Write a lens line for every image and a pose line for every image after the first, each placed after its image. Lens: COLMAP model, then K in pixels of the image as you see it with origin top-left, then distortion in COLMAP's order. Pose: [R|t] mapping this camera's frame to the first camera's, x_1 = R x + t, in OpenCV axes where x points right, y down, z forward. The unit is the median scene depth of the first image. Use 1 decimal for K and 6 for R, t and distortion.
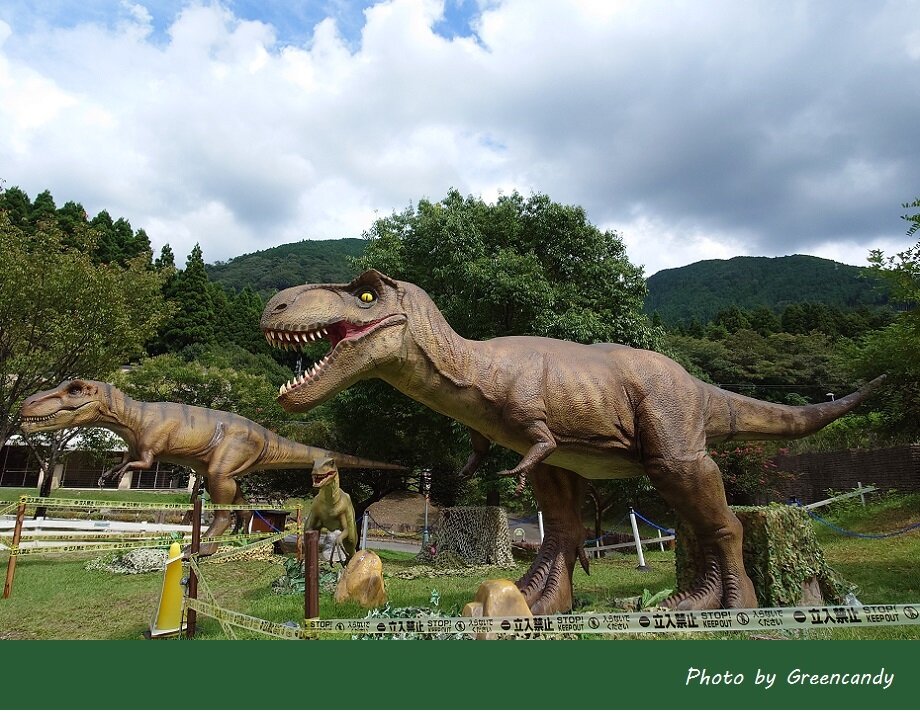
lens RADIAL K [[616.6, 0, 460.0], [0, 616.6, 356.5], [0, 0, 1]] dist [0.001021, 0.000163]
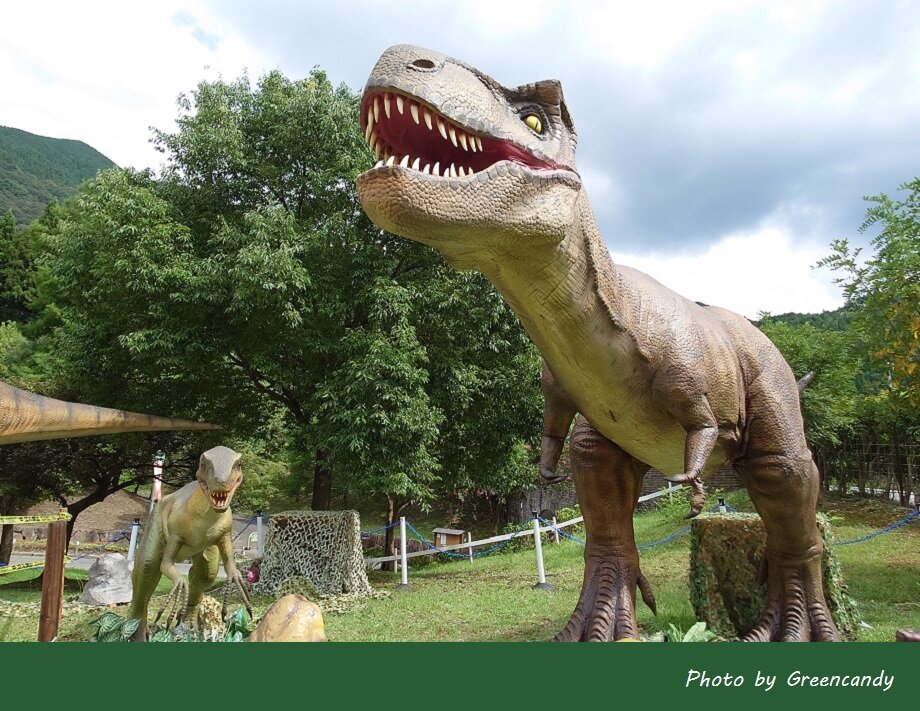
lens RADIAL K [[616.6, 0, 460.0], [0, 616.6, 355.5], [0, 0, 1]] dist [0.001021, 0.000163]
pose [[0.847063, 0.123712, 0.516894, -0.396601], [-0.127899, 0.991401, -0.027685, 0.110496], [-0.515874, -0.042659, 0.855602, 0.542259]]
